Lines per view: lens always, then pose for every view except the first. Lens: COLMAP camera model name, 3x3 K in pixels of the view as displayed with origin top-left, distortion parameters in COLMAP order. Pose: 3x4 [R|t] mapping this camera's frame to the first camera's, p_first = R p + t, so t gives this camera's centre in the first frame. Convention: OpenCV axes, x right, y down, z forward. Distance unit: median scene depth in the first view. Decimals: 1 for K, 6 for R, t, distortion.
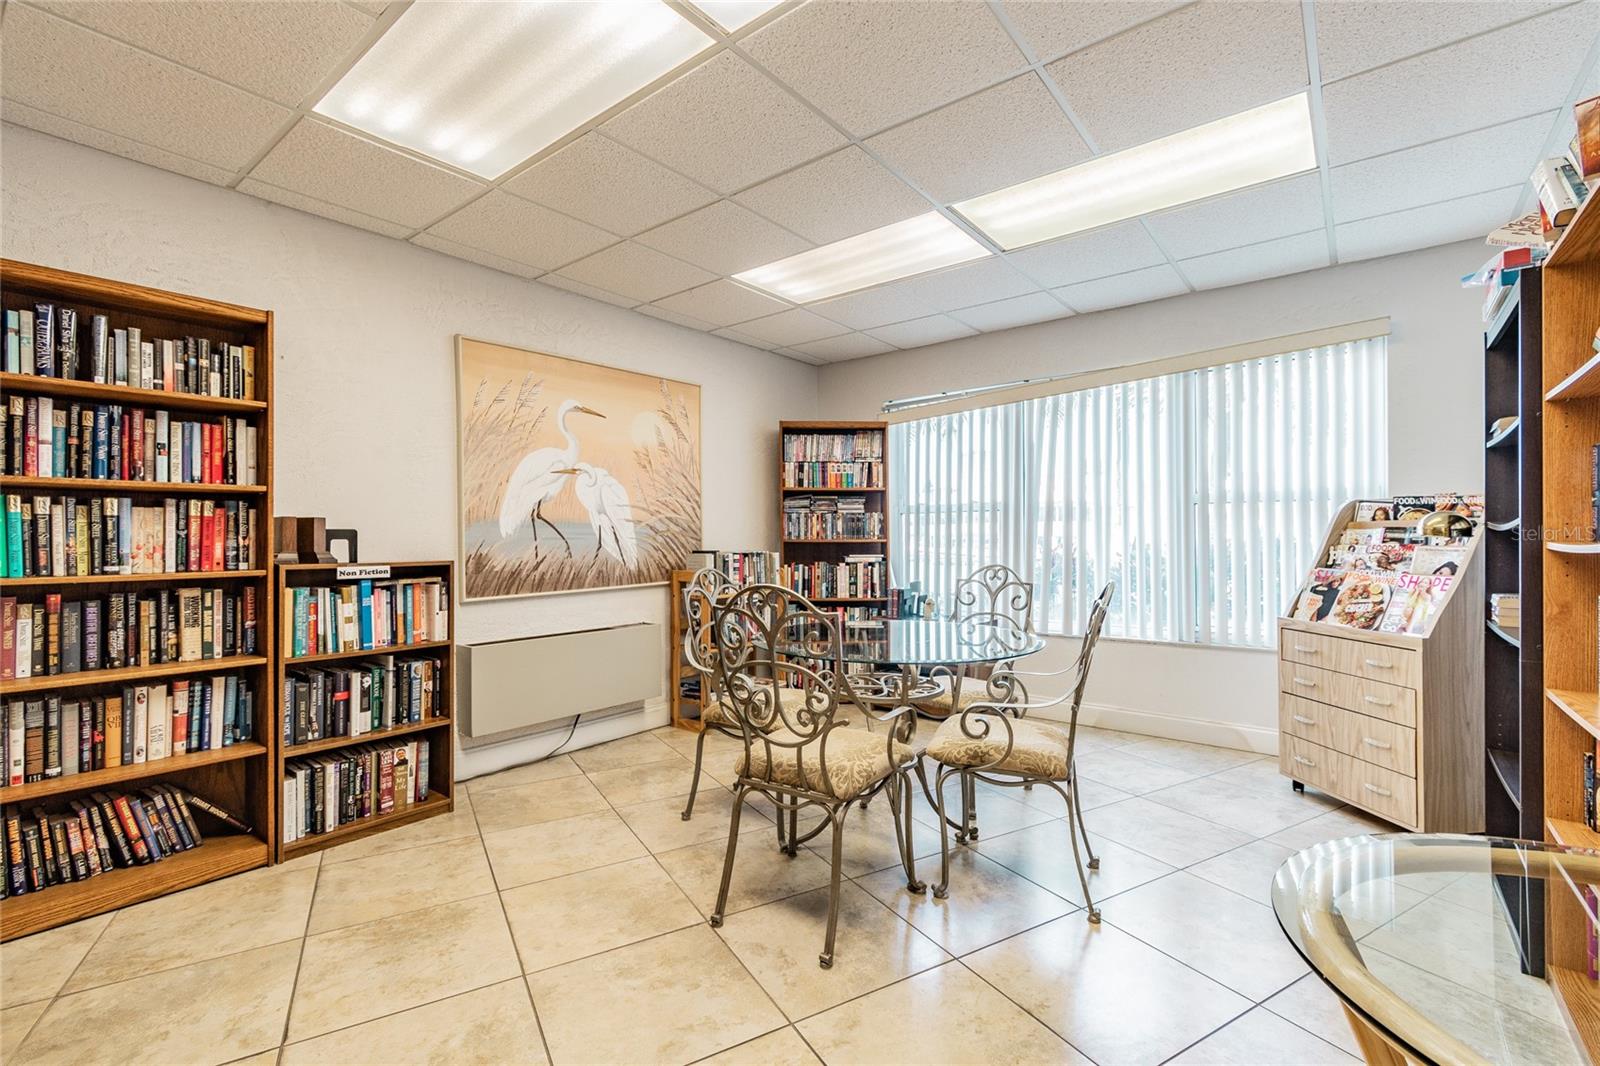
lens RADIAL K [[703.0, 0, 800.0], [0, 703.0, 533.0], [0, 0, 1]] dist [-0.000389, 0.000072]
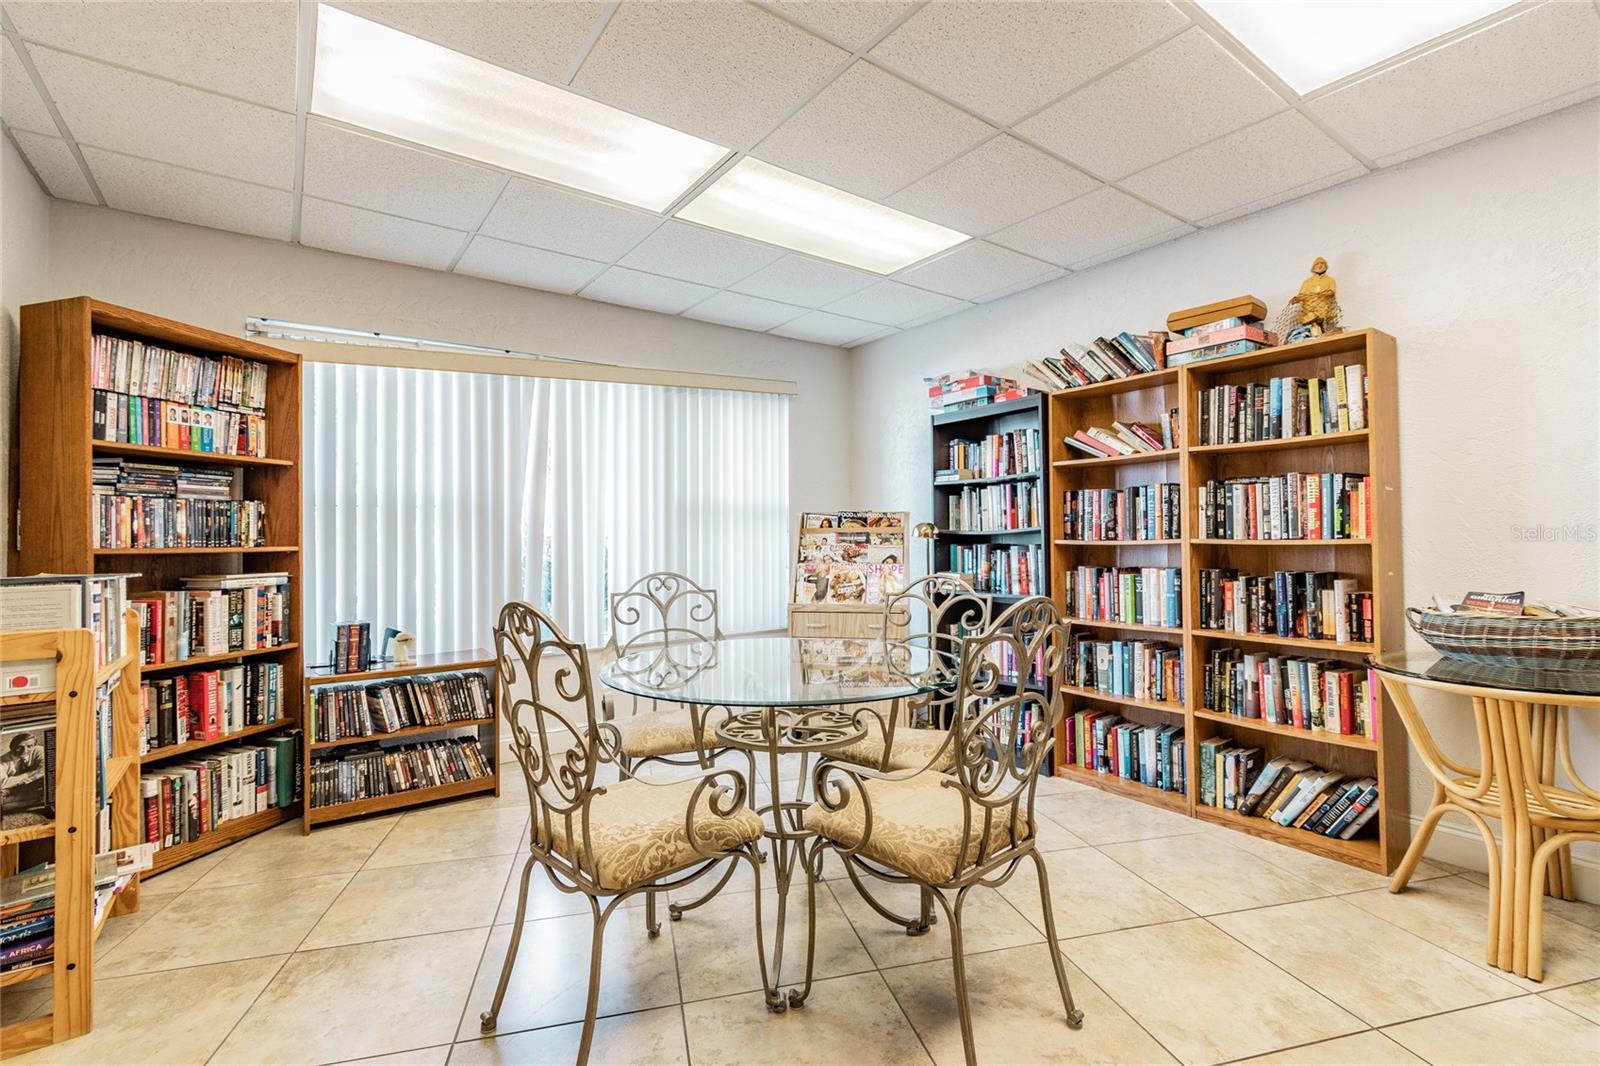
lens RADIAL K [[714.3, 0, 797.8], [0, 714.3, 520.9], [0, 0, 1]] dist [0.002152, 0.000194]
pose [[0.270841, 0.024420, 0.962314, -0.356644], [0.001404, 0.999667, -0.025763, 0.003422], [-0.962623, 0.008329, 0.270716, 0.415807]]
